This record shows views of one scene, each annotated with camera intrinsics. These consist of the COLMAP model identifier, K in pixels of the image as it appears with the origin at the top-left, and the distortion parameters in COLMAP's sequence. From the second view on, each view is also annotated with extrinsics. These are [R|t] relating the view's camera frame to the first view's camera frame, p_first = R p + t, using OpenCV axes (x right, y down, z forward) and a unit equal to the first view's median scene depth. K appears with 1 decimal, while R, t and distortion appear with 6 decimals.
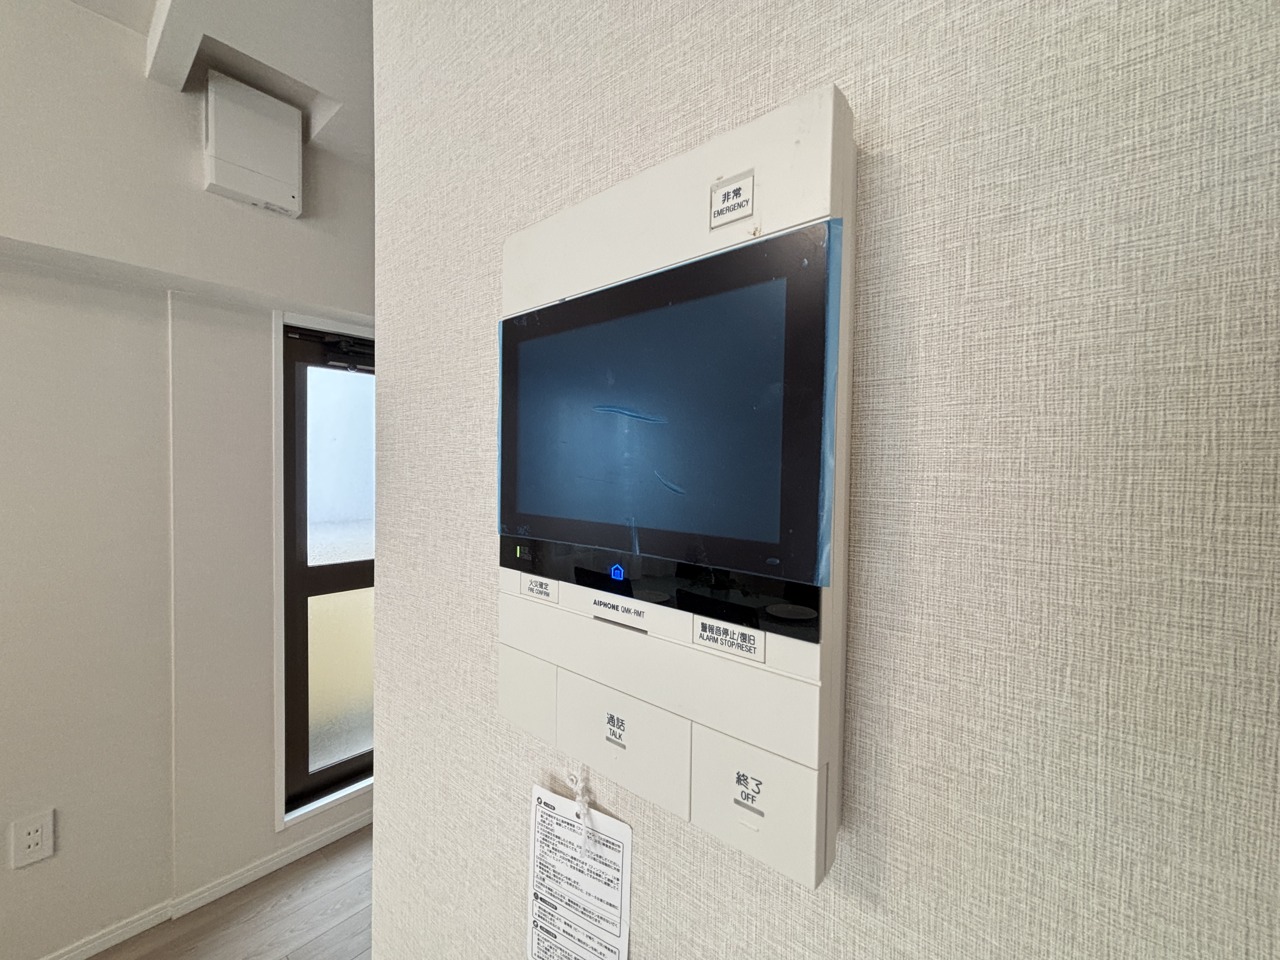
lens RADIAL K [[516.4, 0, 640.0], [0, 516.4, 480.0], [0, 0, 1]] dist [0.002124, -0.000613]
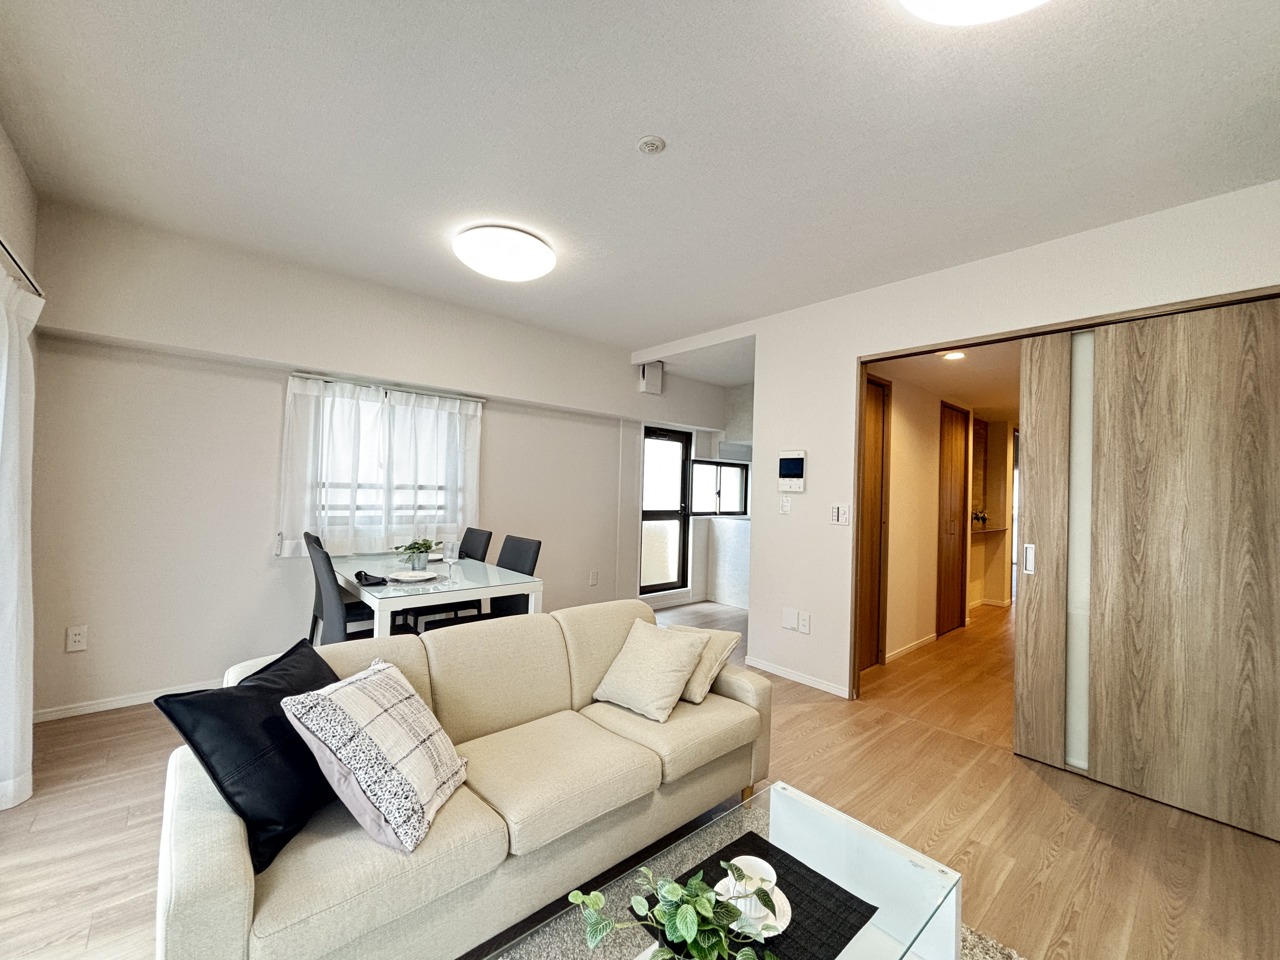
lens RADIAL K [[516.4, 0, 640.0], [0, 516.4, 480.0], [0, 0, 1]] dist [0.002124, -0.000613]
pose [[0.990238, 0.012308, -0.138840, -0.352489], [-0.018153, 0.998998, -0.040914, 0.147760], [0.138198, 0.043035, 0.989469, -2.225650]]
